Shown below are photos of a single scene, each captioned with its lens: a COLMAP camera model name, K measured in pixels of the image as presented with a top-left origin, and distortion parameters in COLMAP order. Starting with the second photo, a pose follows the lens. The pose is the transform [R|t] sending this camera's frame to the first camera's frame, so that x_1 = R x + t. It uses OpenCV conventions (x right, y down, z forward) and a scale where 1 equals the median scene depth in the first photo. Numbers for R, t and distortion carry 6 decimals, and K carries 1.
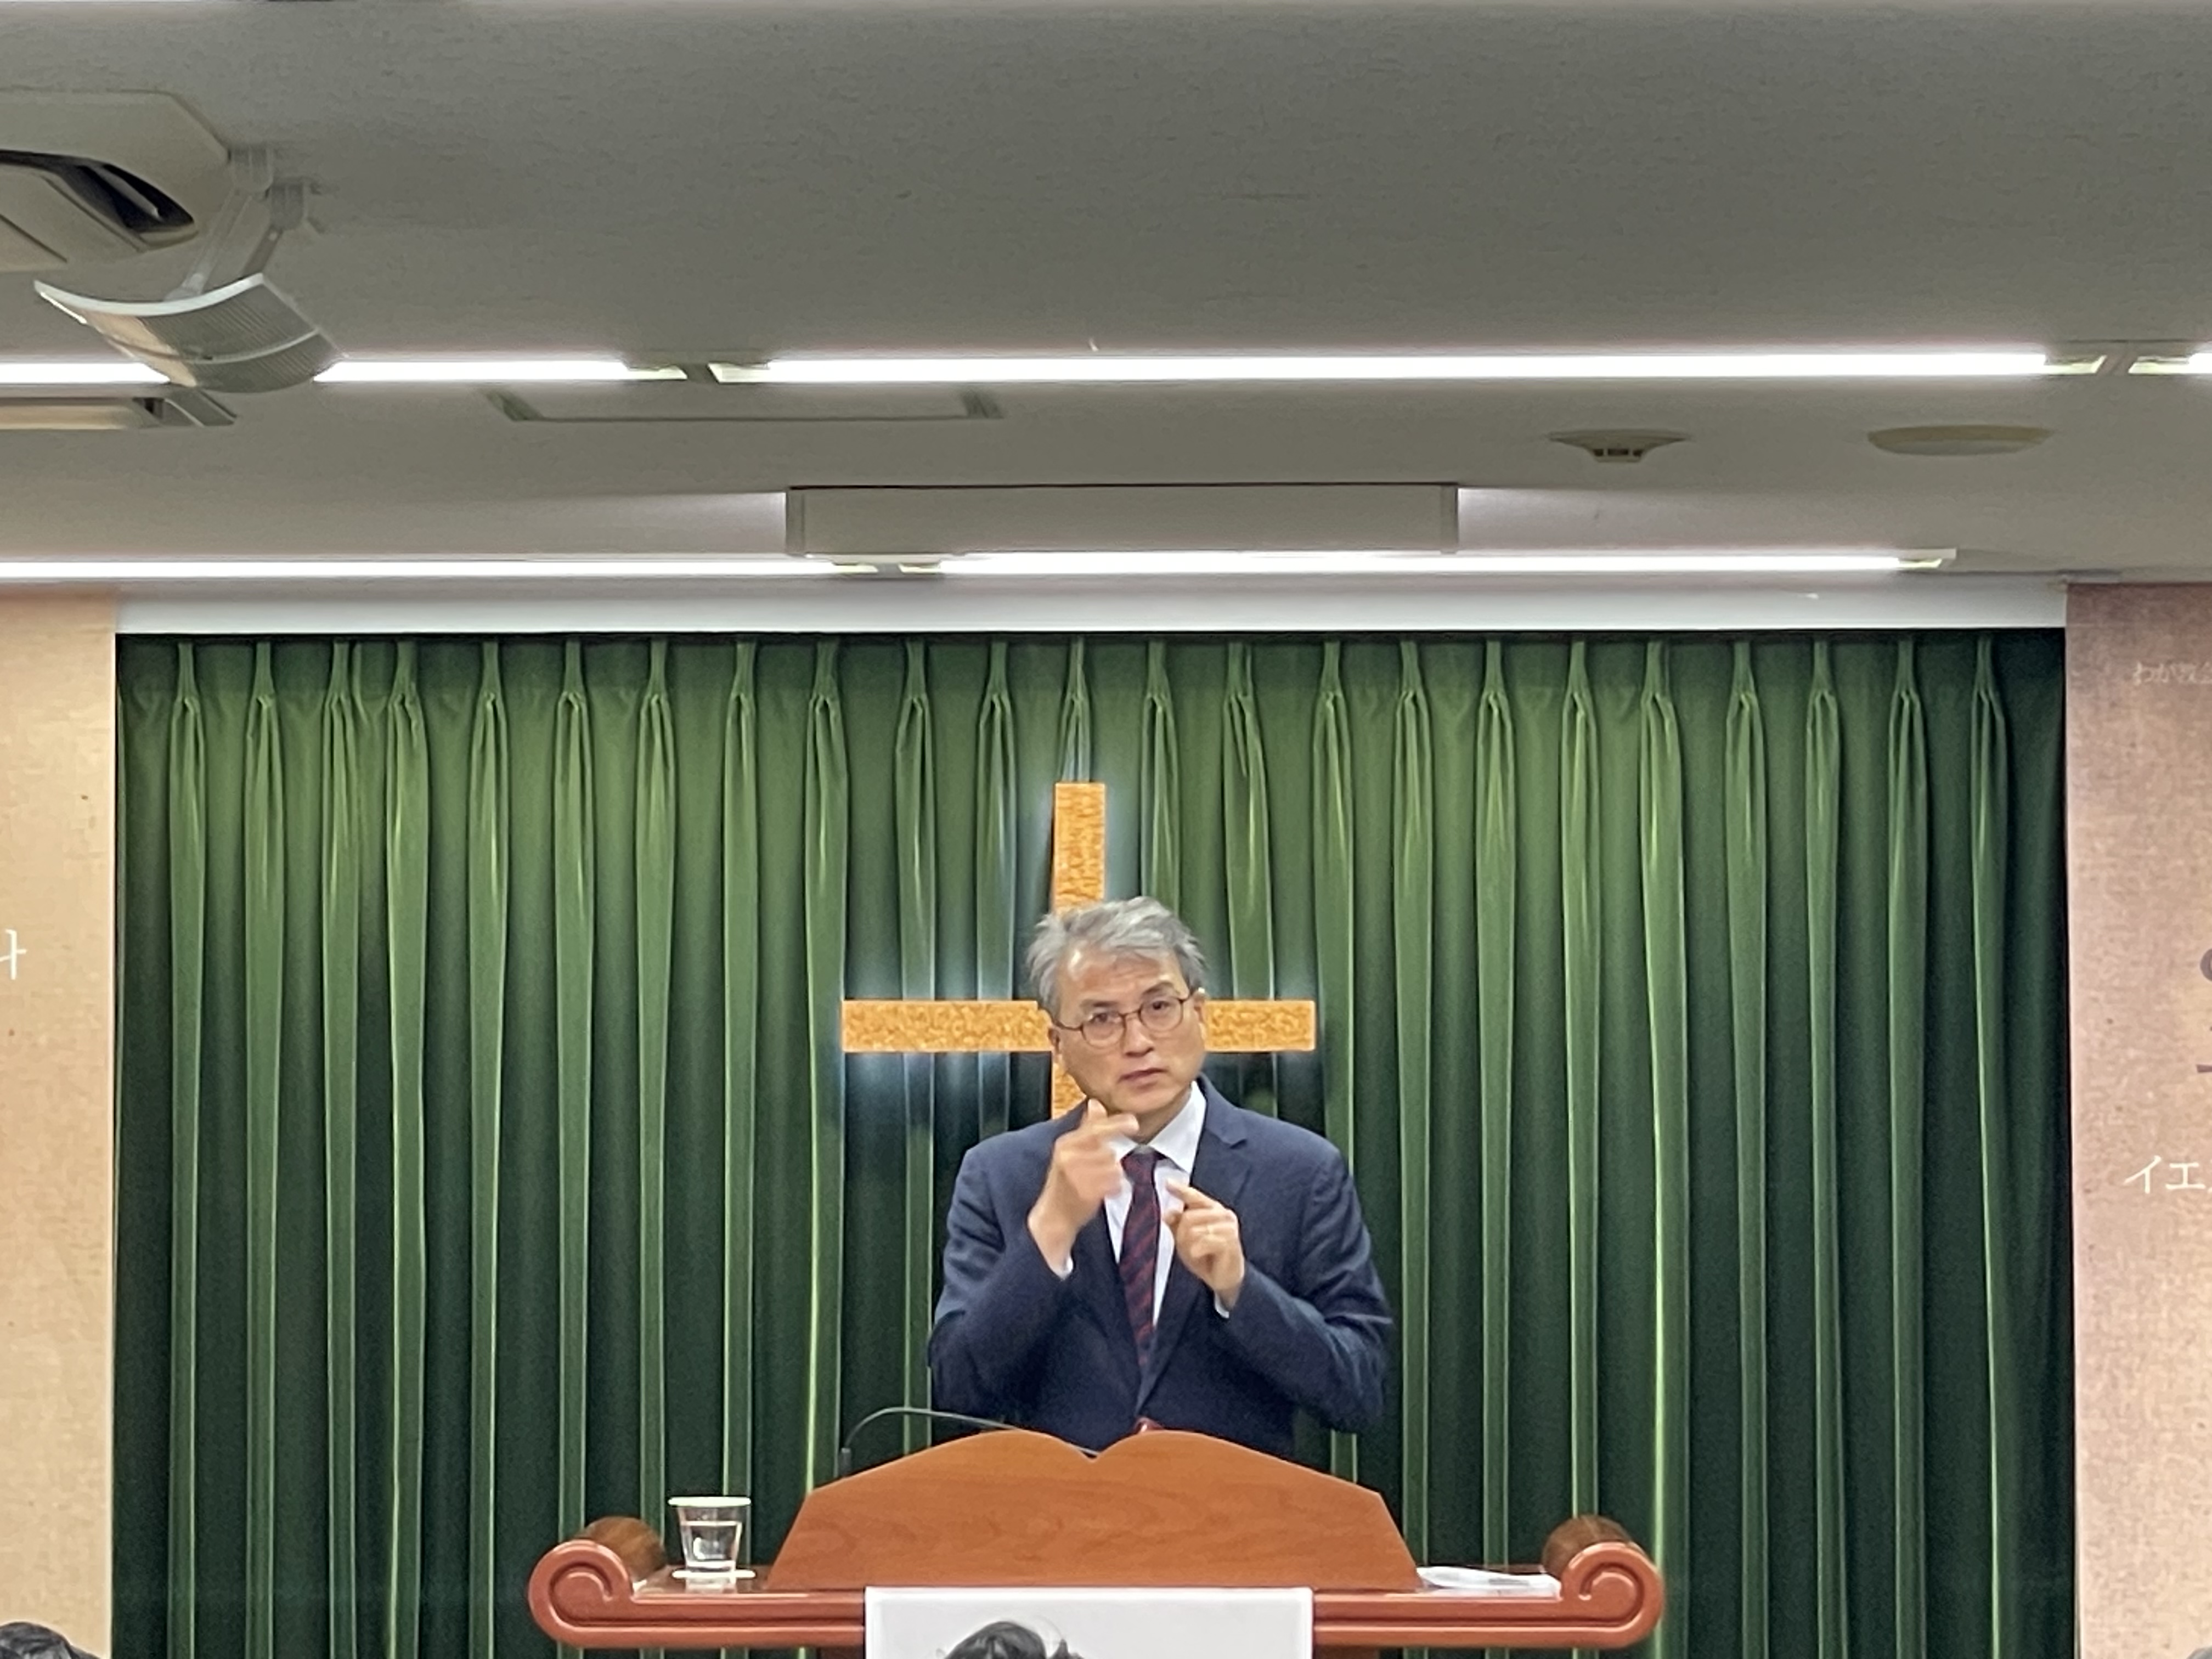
lens RADIAL K [[9099.4, 0, 1087.4], [0, 9099.4, 790.7], [0, 0, 1]] dist [0.049551, 0.000000]
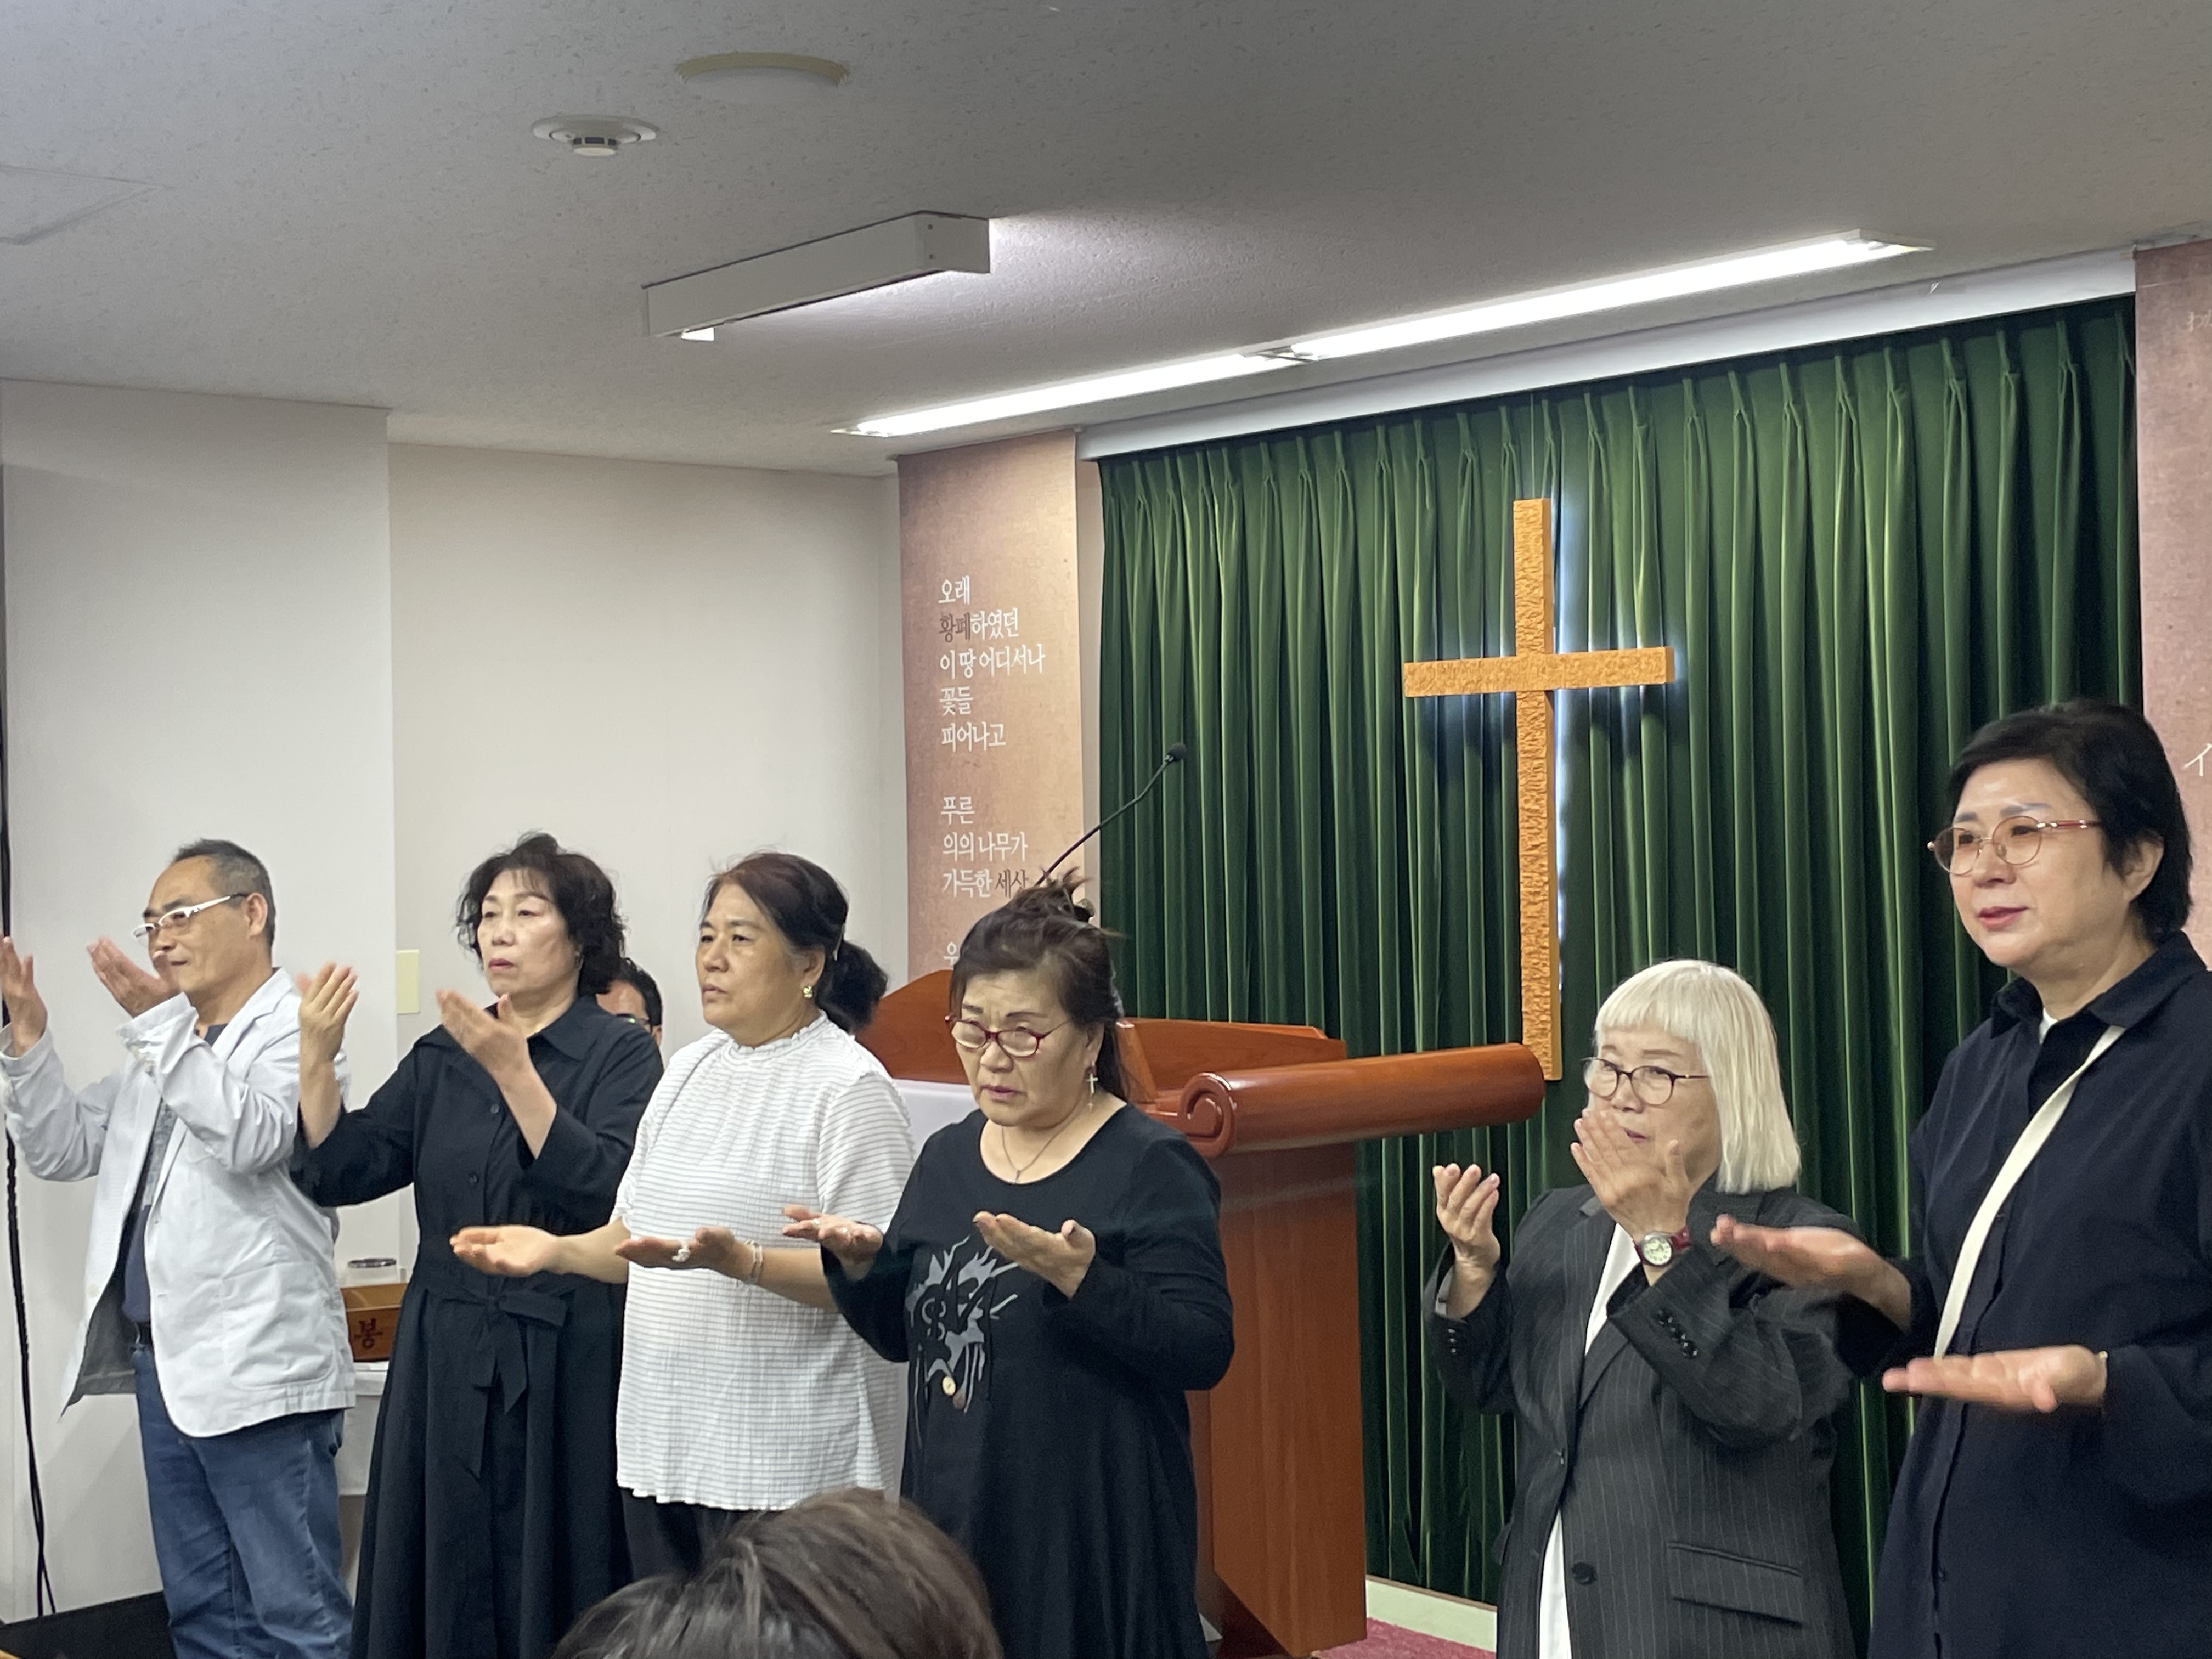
lens RADIAL K [[3199.5, 0, 1124.6], [0, 3199.5, 793.9], [0, 0, 1]] dist [0.109866, 0.000000]
pose [[0.657171, -0.015525, -0.753581, 0.331191], [0.045955, 0.998753, 0.019500, 0.032053], [0.752339, -0.047445, 0.657065, 0.626524]]
